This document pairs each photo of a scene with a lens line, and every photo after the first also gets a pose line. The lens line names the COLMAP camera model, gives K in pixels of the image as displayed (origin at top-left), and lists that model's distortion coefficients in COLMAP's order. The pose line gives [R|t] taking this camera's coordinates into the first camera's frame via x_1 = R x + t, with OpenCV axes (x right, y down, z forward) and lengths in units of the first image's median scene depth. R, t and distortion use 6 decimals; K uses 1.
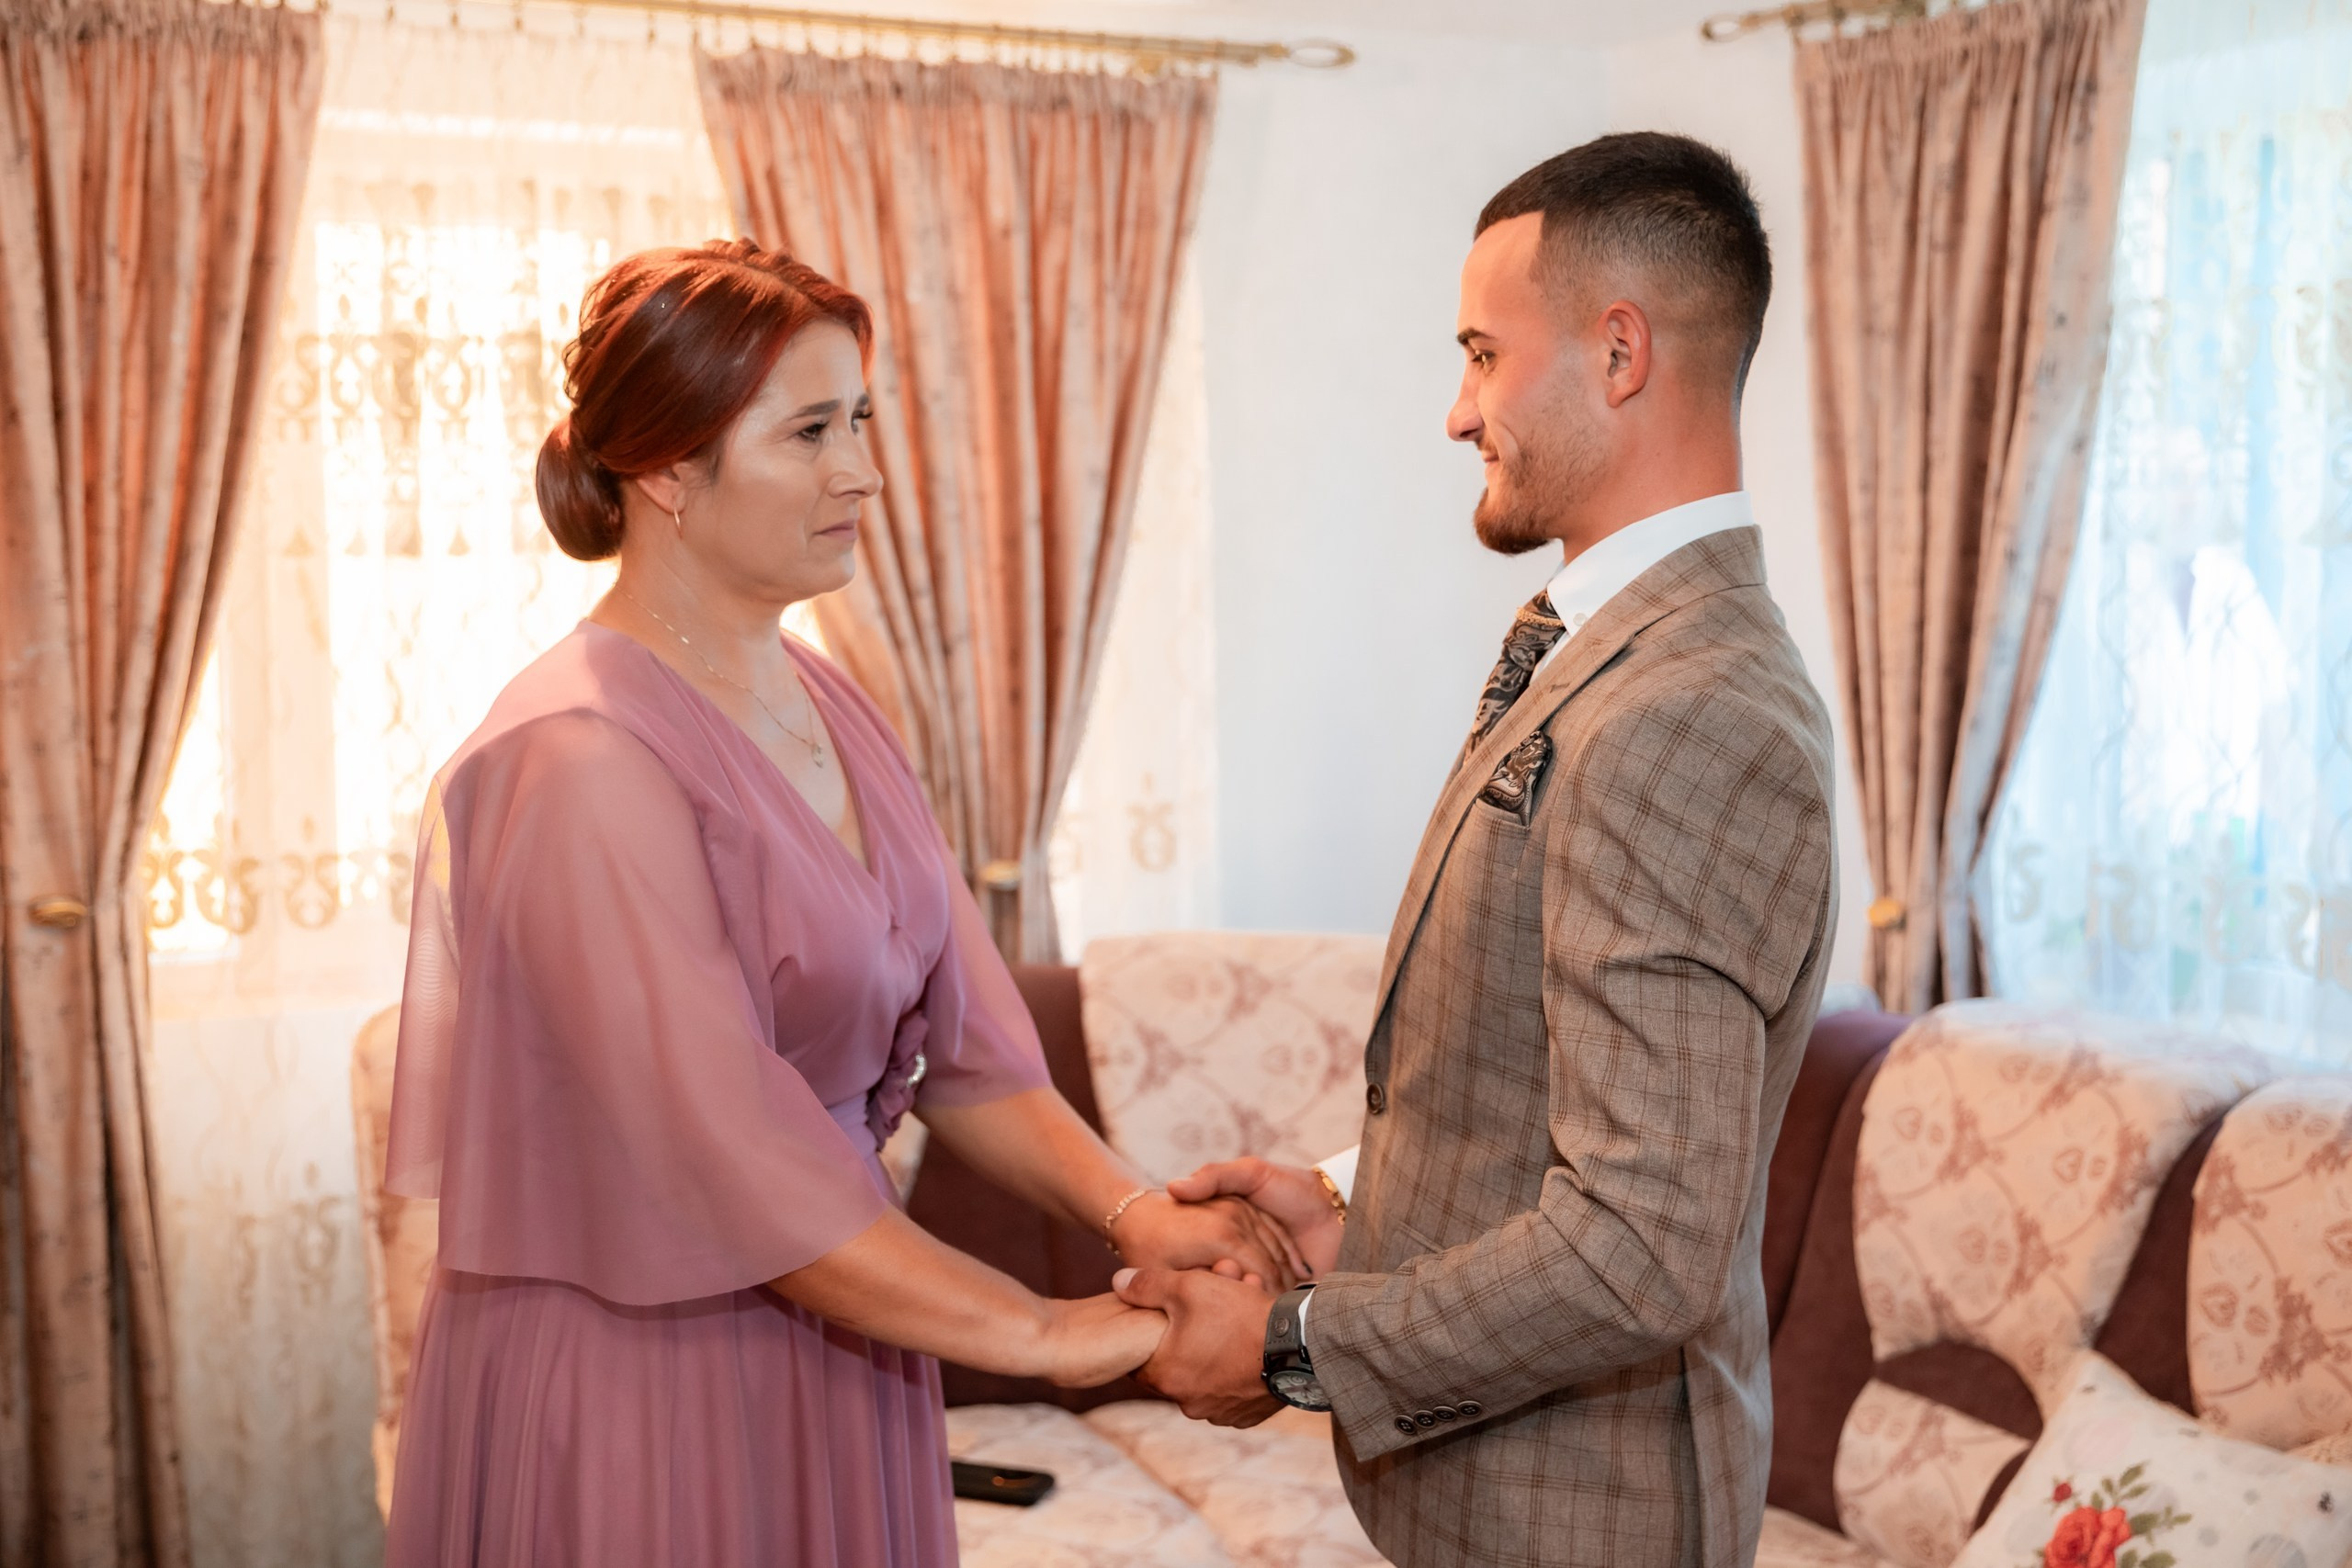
lens RADIAL K [[2705.7, 0, 1128.2], [0, 2705.7, 744.7], [0, 0, 1]] dist [0.106585, 0.000000]
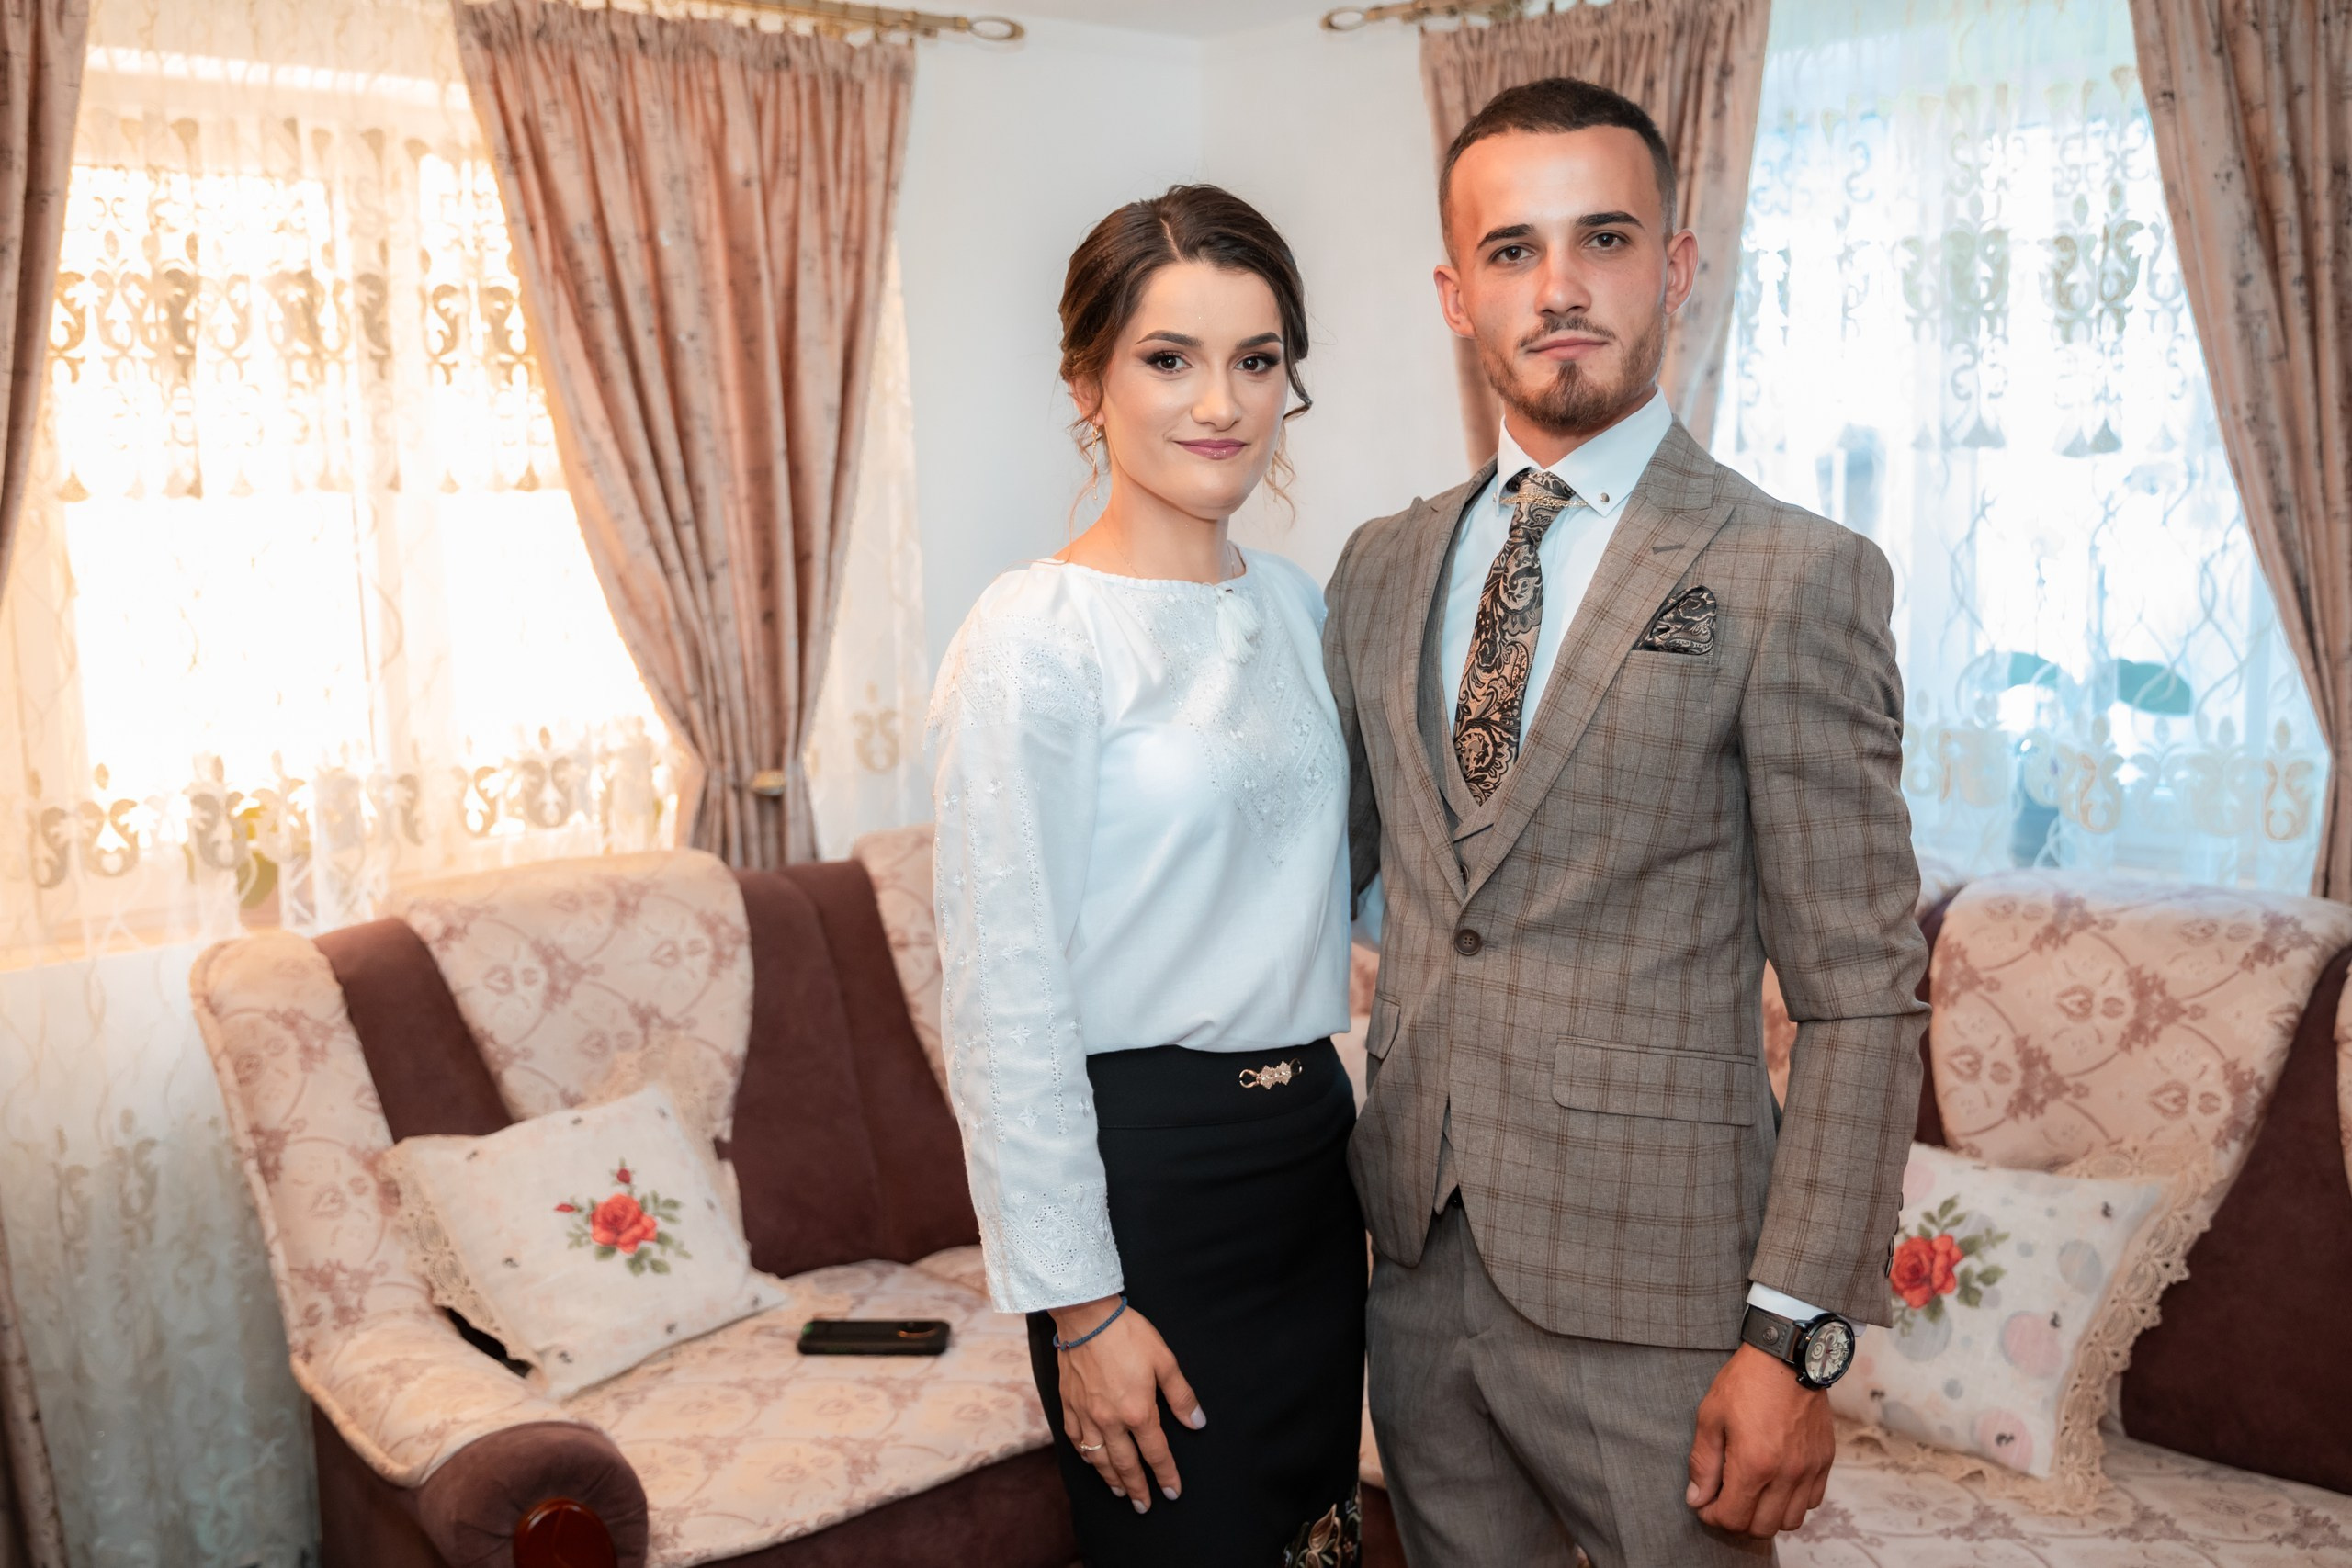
lens RADIAL K [[2283.9, 0, 1241.0], [0, 2283.9, 756.1], [0, 0, 1]] dist [0.058991, 0.000000]
pose [[0.957761, -0.057582, 0.281740, -0.136889], [0.044855, 0.997669, 0.051420, -0.001327], [-0.284044, -0.036610, 0.958112, 0.075563]]
